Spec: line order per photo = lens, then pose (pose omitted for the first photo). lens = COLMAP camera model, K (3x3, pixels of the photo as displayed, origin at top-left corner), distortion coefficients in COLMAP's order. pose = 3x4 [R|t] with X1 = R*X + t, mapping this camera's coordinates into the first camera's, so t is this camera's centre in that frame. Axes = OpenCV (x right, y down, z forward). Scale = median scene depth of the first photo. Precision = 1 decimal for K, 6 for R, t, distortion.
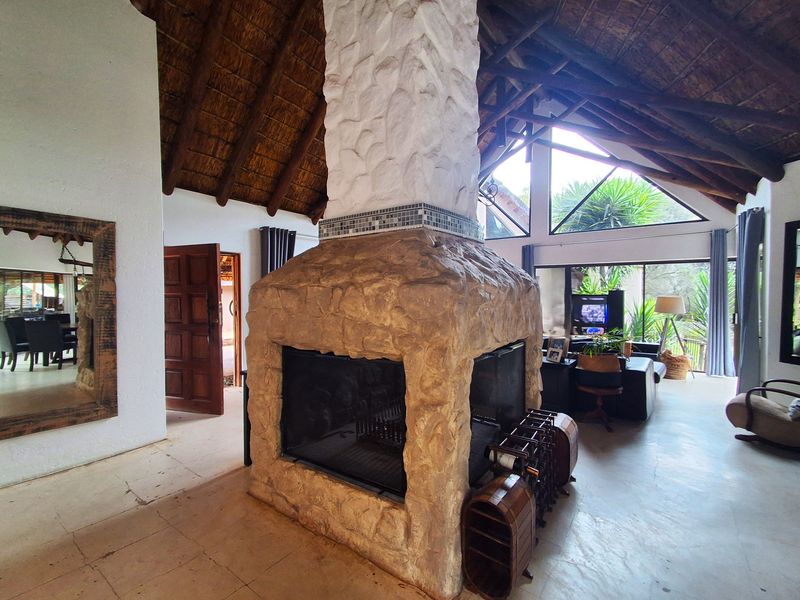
lens RADIAL K [[360.7, 0, 400.0], [0, 360.7, 300.0], [0, 0, 1]] dist [0.002911, 0.000485]
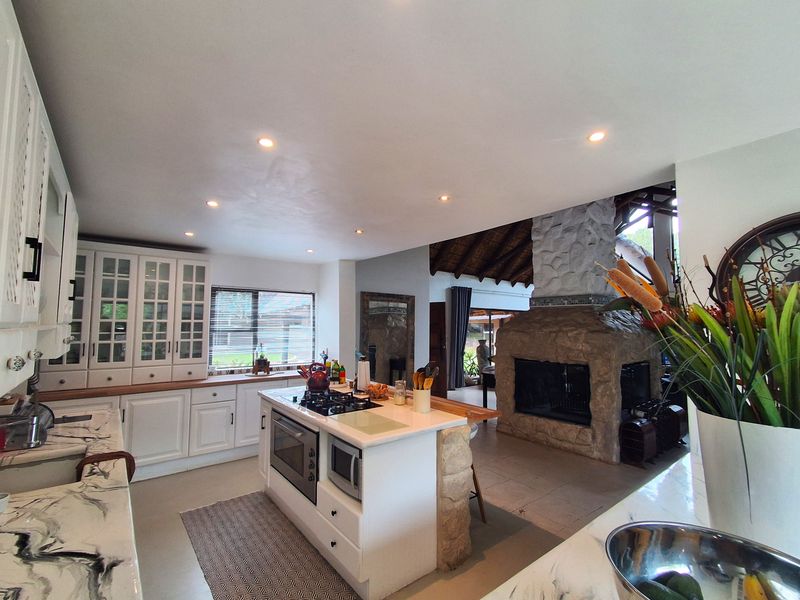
lens RADIAL K [[360.7, 0, 400.0], [0, 360.7, 300.0], [0, 0, 1]] dist [0.002911, 0.000485]
pose [[0.959707, -0.008317, -0.280878, -0.435085], [-0.016301, 0.996231, -0.085197, -0.026314], [0.280528, 0.086342, 0.955954, -1.413385]]
